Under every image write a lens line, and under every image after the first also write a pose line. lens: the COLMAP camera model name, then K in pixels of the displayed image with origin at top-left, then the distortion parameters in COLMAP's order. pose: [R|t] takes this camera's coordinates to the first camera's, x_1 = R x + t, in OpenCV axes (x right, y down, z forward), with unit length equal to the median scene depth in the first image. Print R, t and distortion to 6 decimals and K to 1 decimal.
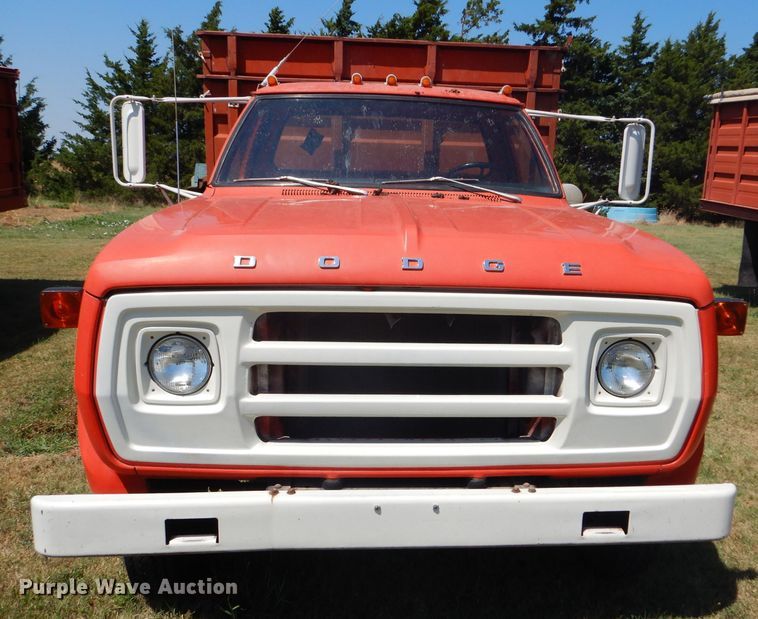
lens RADIAL K [[728.5, 0, 411.3], [0, 728.5, 310.9], [0, 0, 1]] dist [0.011994, 0.004579]
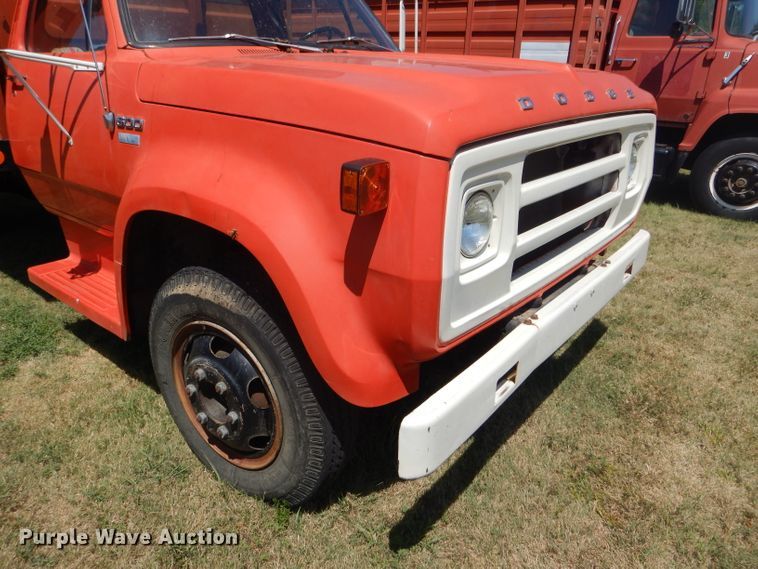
lens RADIAL K [[547.3, 0, 379.0], [0, 547.3, 284.5], [0, 0, 1]] dist [-0.000501, 0.003543]
pose [[0.703863, -0.285125, 0.650600, -0.073769], [0.155778, 0.955568, 0.250245, -0.003911], [-0.693044, -0.074789, 0.717005, 0.047293]]
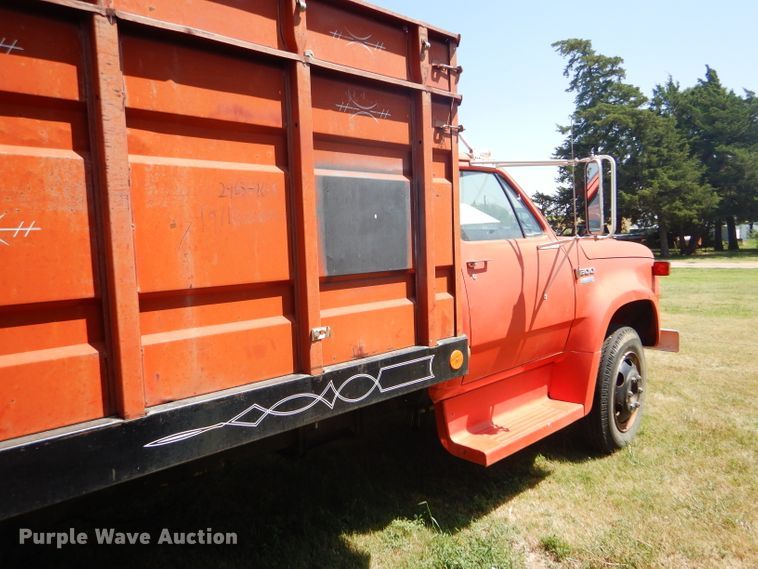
lens RADIAL K [[547.3, 0, 379.0], [0, 547.3, 284.5], [0, 0, 1]] dist [-0.000501, 0.003543]
pose [[-0.622211, -0.076668, 0.779086, -0.119132], [0.176113, 0.955975, 0.234726, -0.051405], [-0.762783, 0.283256, -0.581316, 0.252834]]
